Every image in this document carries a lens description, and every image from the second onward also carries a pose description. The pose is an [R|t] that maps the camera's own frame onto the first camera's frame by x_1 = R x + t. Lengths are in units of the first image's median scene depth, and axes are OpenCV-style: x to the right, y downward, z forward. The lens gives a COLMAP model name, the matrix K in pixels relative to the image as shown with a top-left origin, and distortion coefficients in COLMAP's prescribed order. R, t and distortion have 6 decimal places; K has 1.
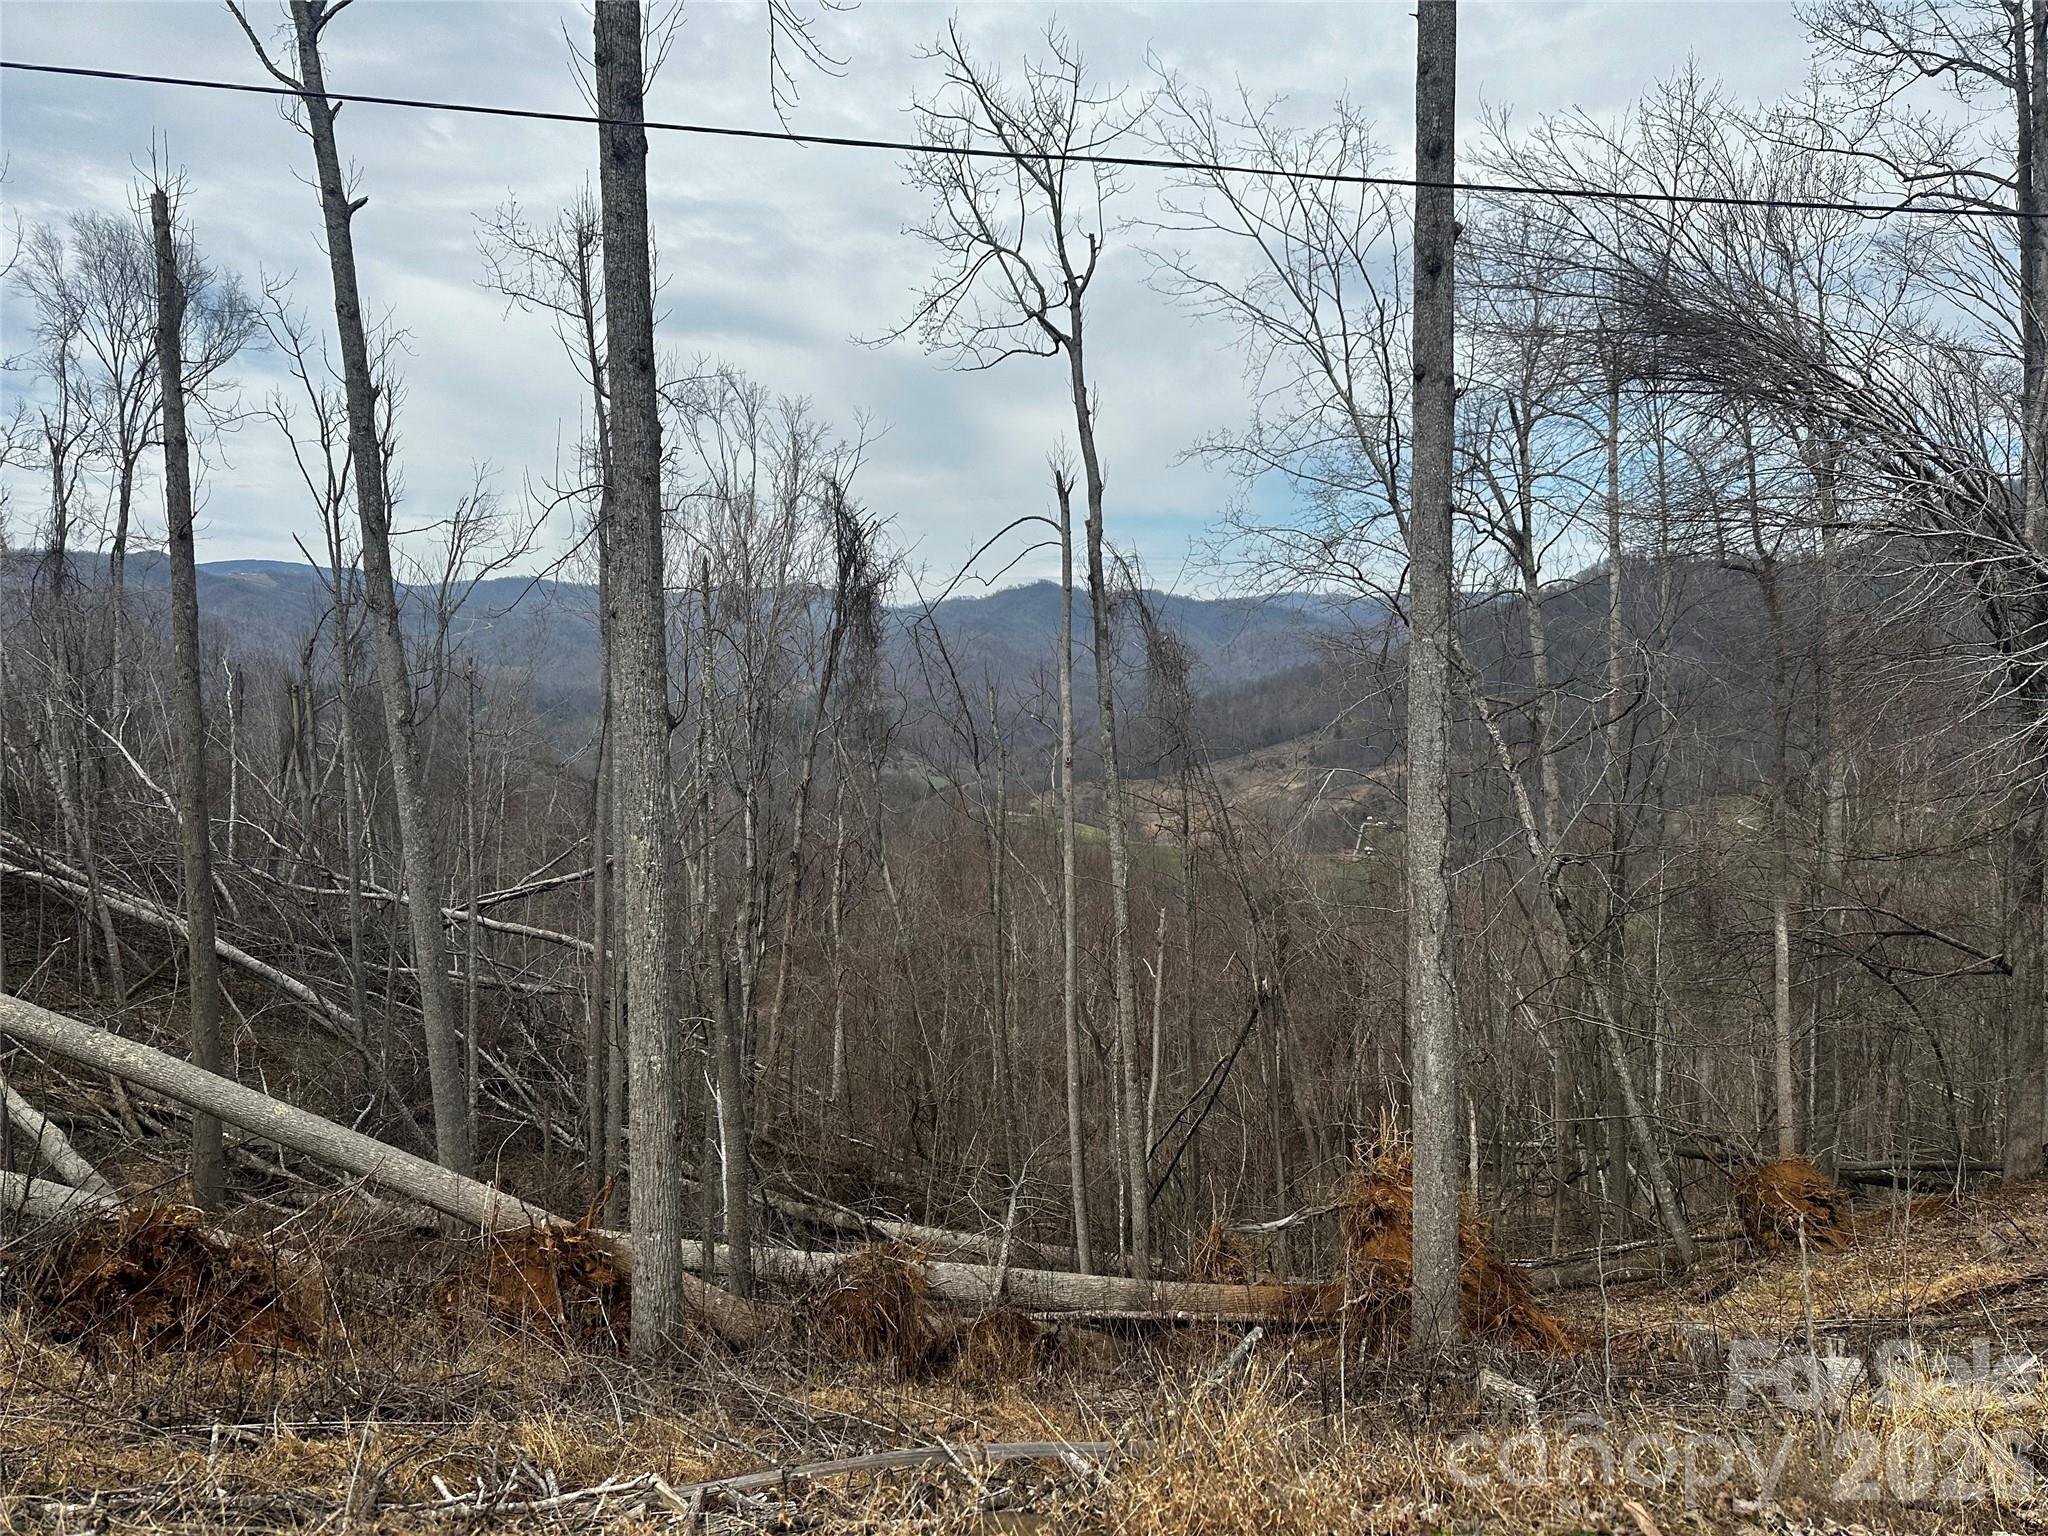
lens RADIAL K [[1436.4, 0, 1019.2], [0, 1436.4, 663.6], [0, 0, 1]] dist [0.024659, -0.049472]
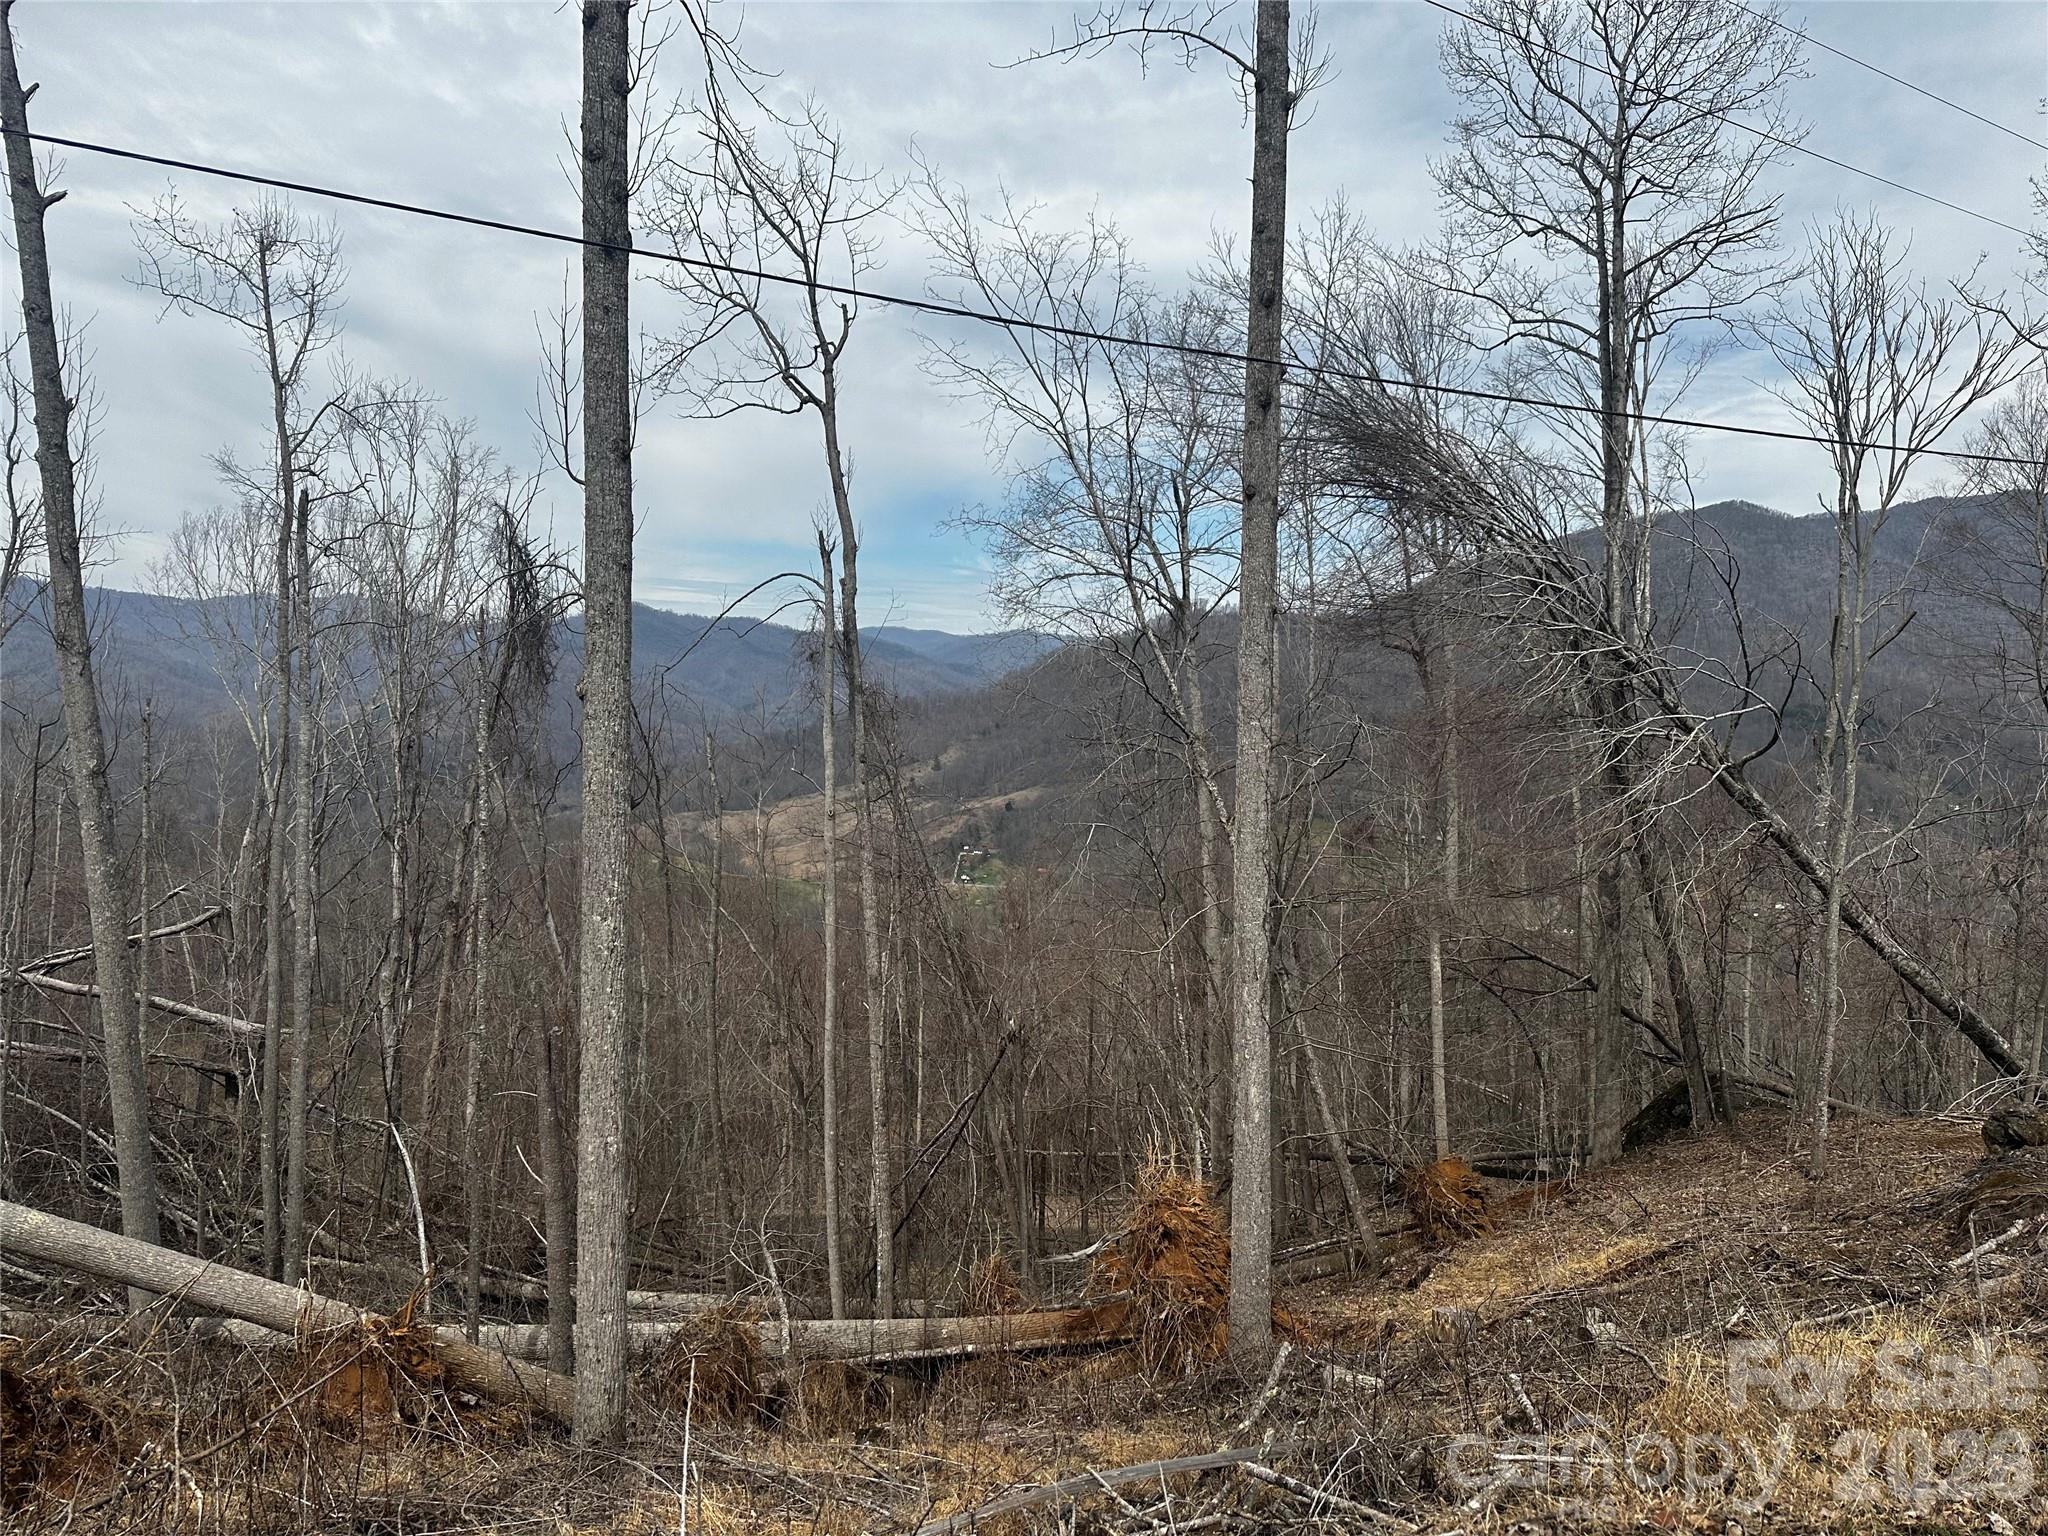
lens RADIAL K [[1426.5, 0, 1022.1], [0, 1426.5, 644.0], [0, 0, 1]] dist [0.071736, -0.140261]
pose [[0.957862, 0.031373, 0.285511, -0.126905], [-0.021725, 0.999083, -0.036899, -0.018844], [-0.286407, 0.029141, 0.957665, -0.026050]]
